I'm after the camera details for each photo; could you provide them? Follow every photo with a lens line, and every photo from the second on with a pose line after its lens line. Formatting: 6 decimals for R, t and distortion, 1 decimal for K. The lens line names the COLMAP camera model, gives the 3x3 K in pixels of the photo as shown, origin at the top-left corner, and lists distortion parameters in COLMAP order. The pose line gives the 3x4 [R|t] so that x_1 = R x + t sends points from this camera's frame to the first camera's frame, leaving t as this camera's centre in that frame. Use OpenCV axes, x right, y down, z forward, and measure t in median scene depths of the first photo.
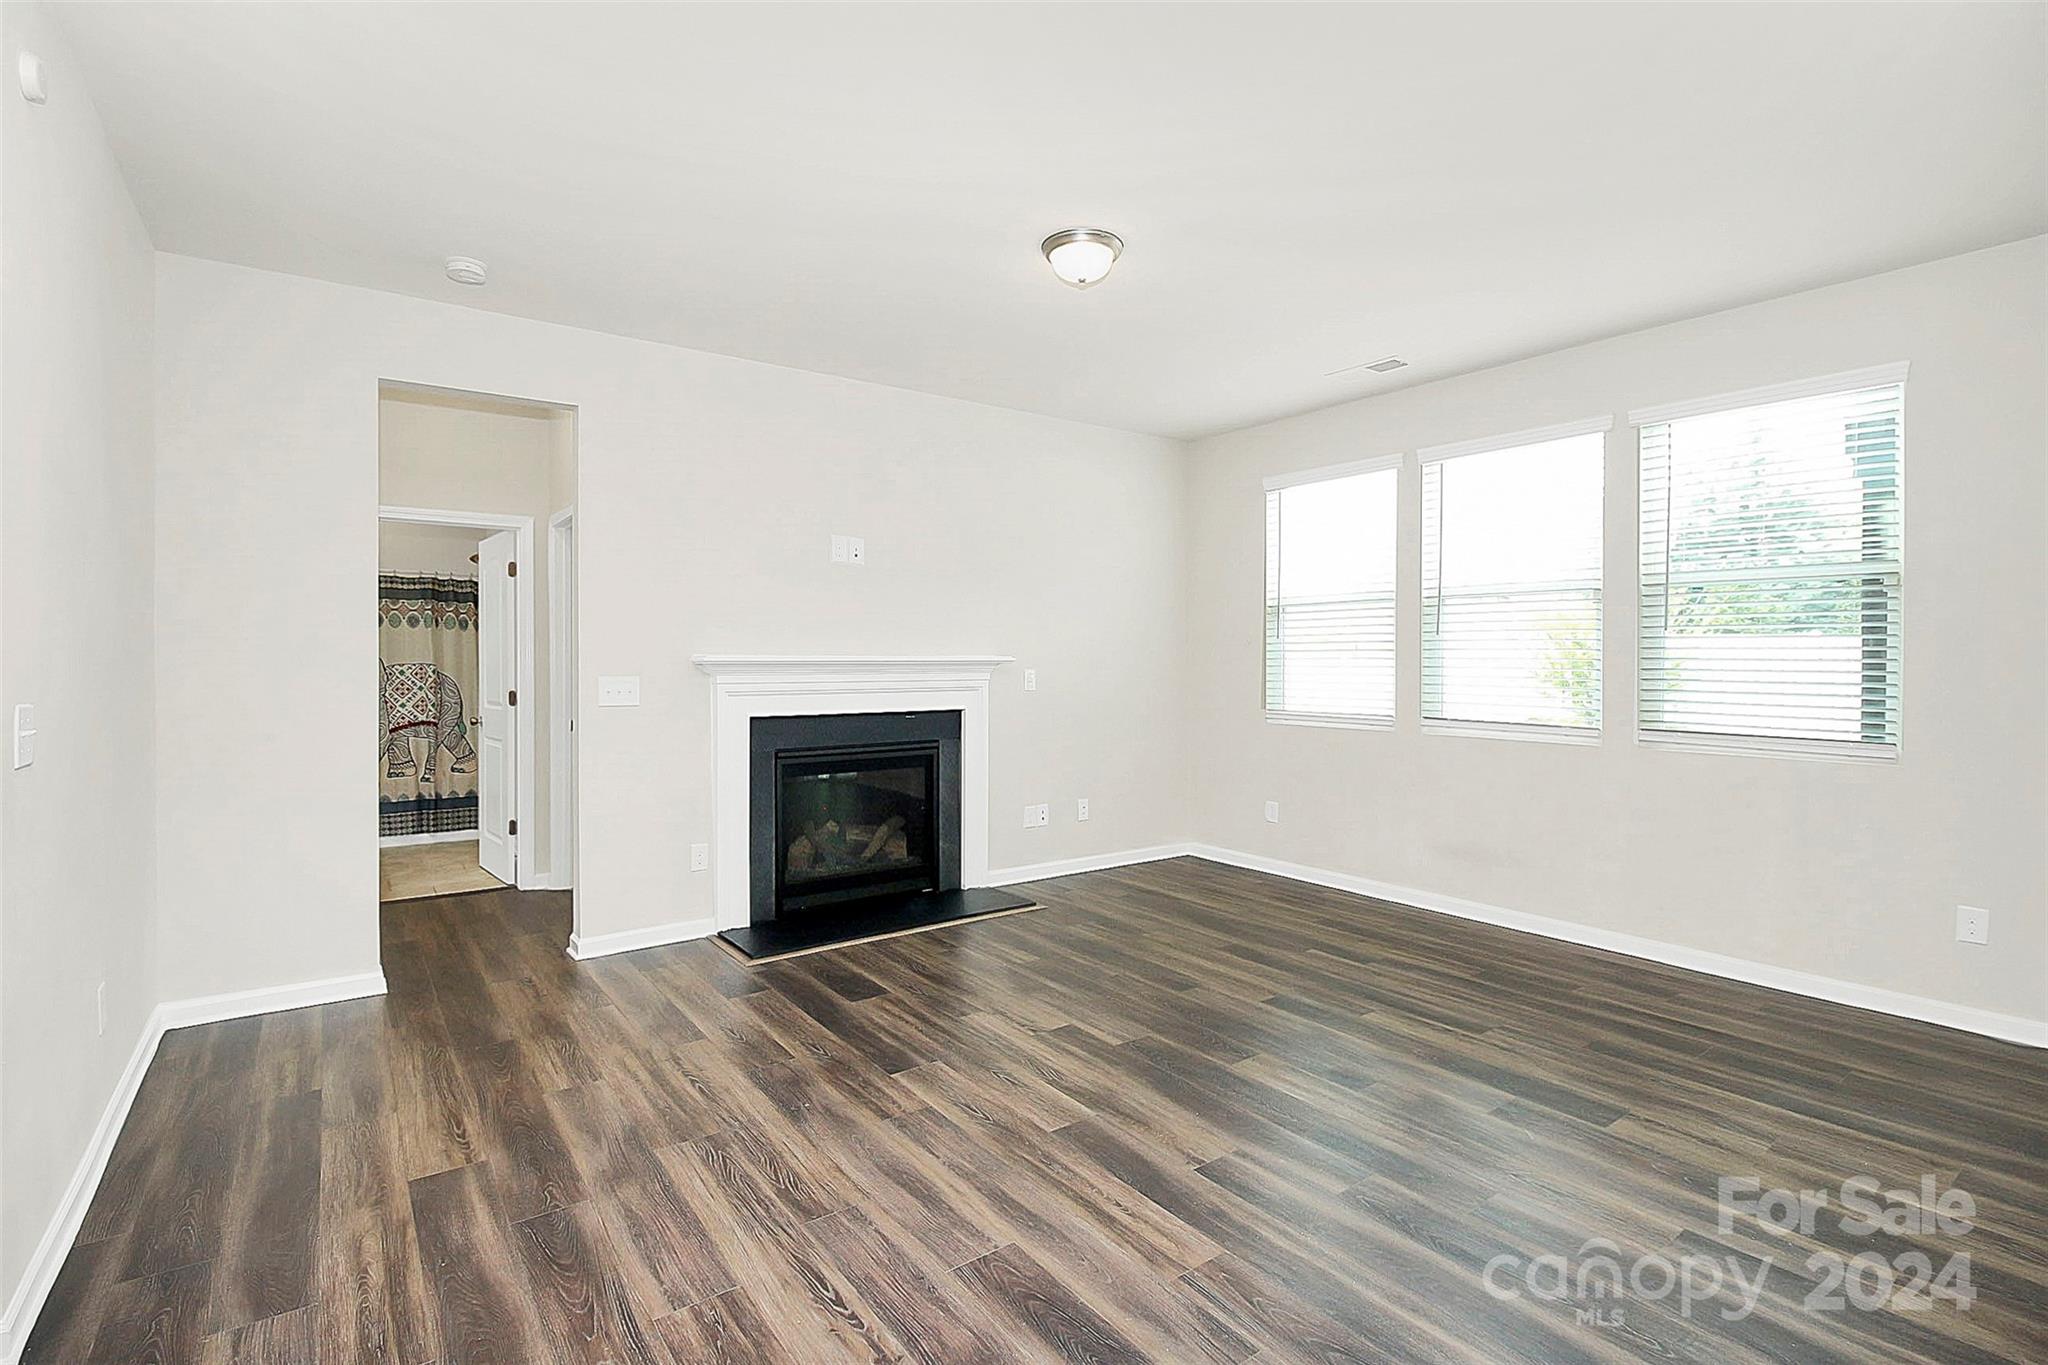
lens RADIAL K [[971.6, 0, 1024.7], [0, 971.6, 677.7], [0, 0, 1]] dist [-0.005326, -0.006251]
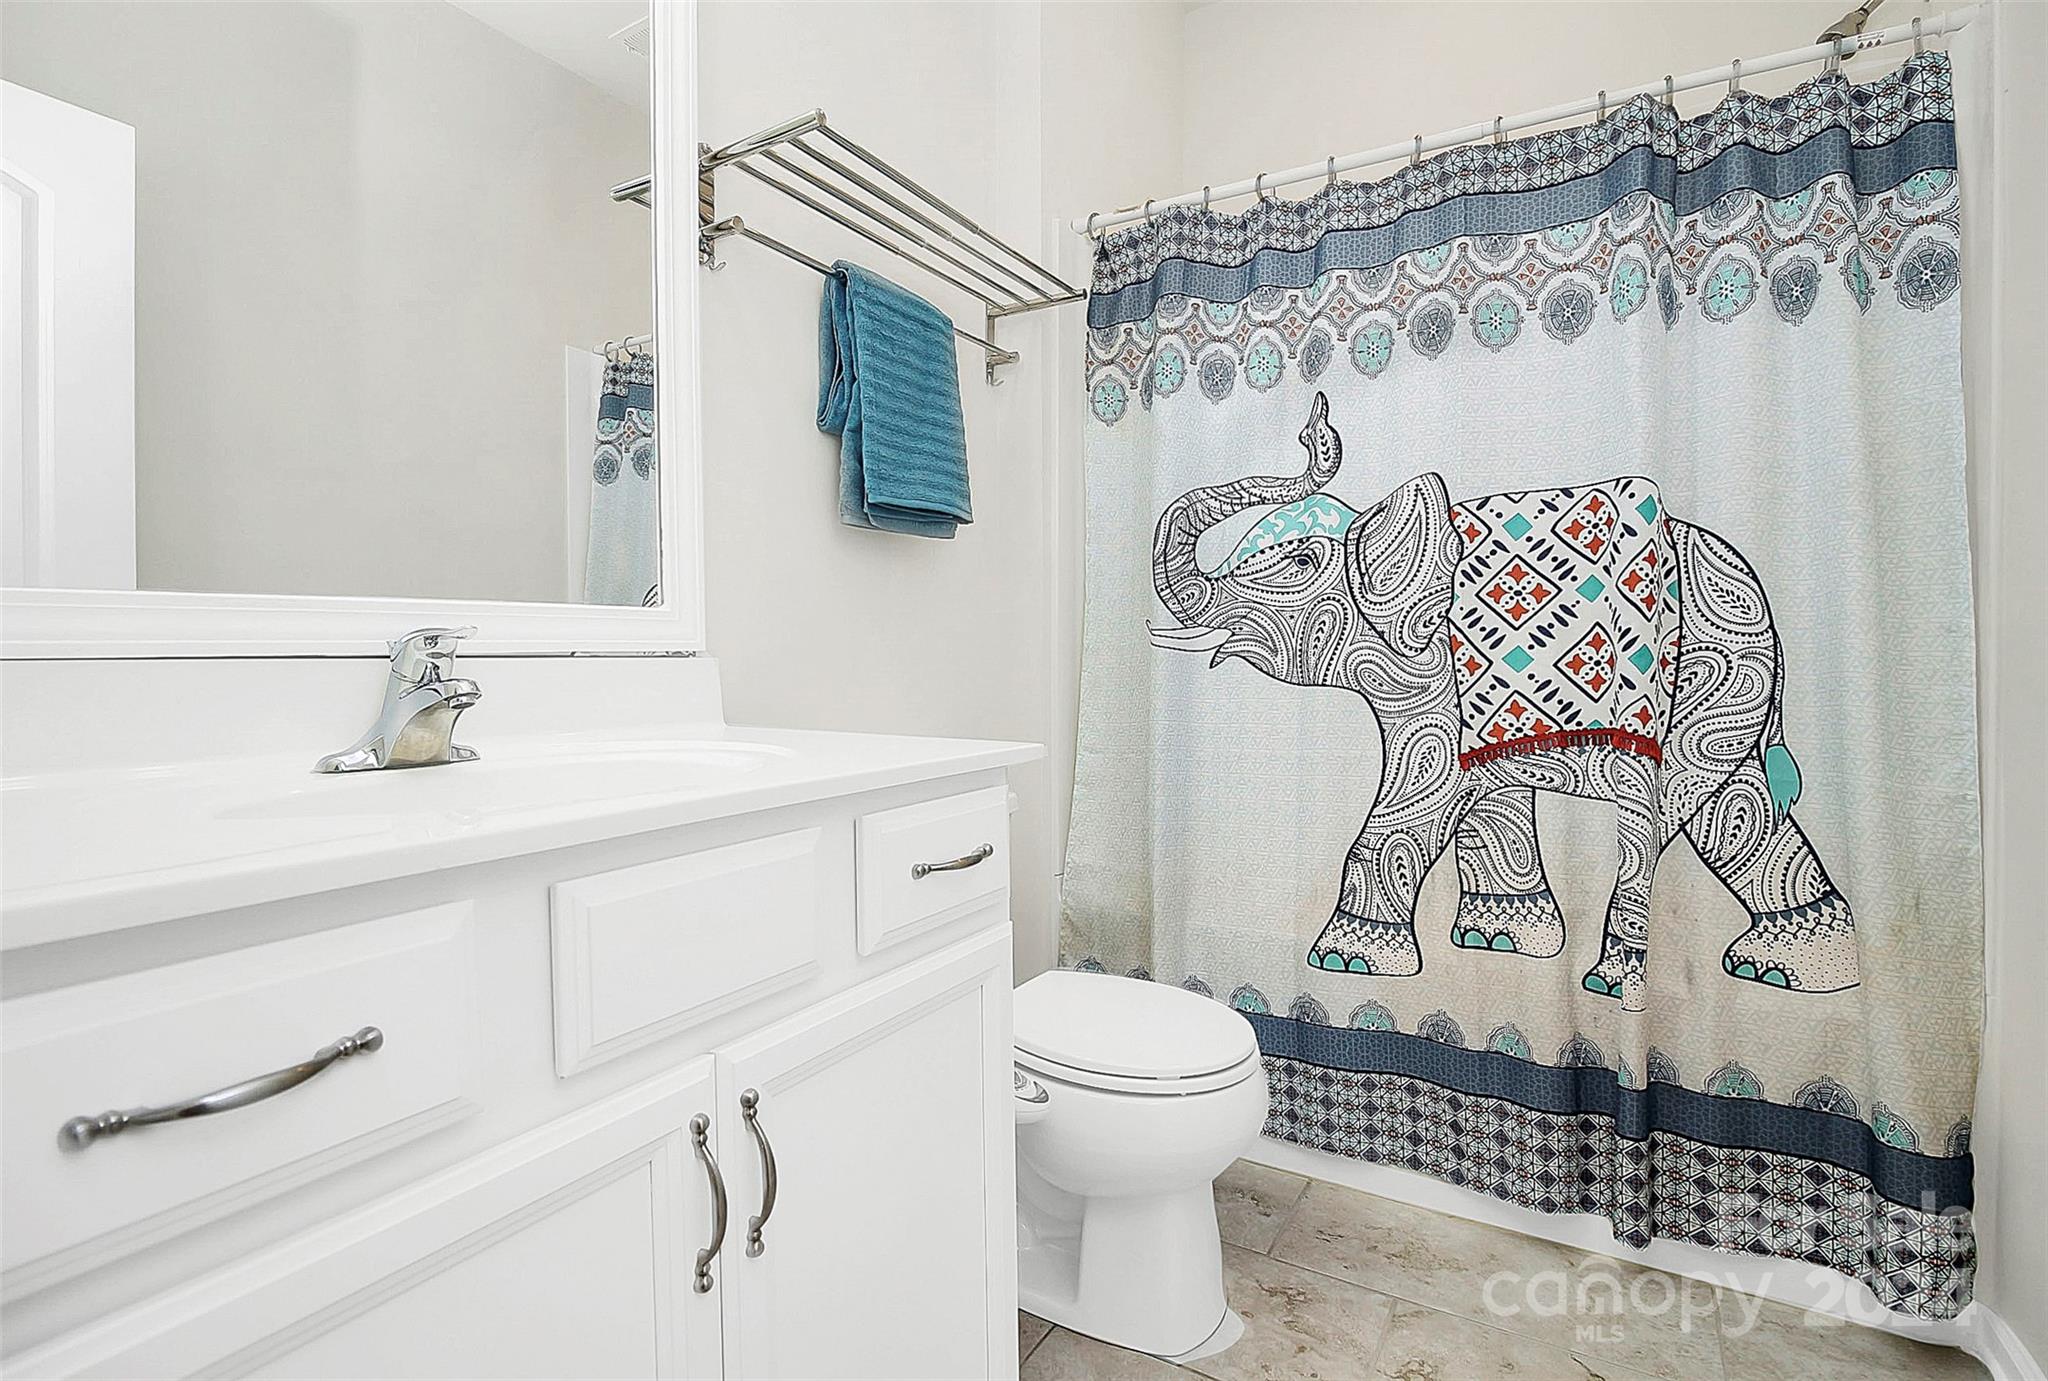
lens RADIAL K [[993.2, 0, 1034.7], [0, 993.2, 669.3], [0, 0, 1]] dist [0.004871, 0.000451]
pose [[0.376214, 0.002378, -0.926530, -0.452367], [-0.006772, 0.999977, -0.000183, 0.031724], [0.926508, 0.006343, 0.376221, 0.786871]]
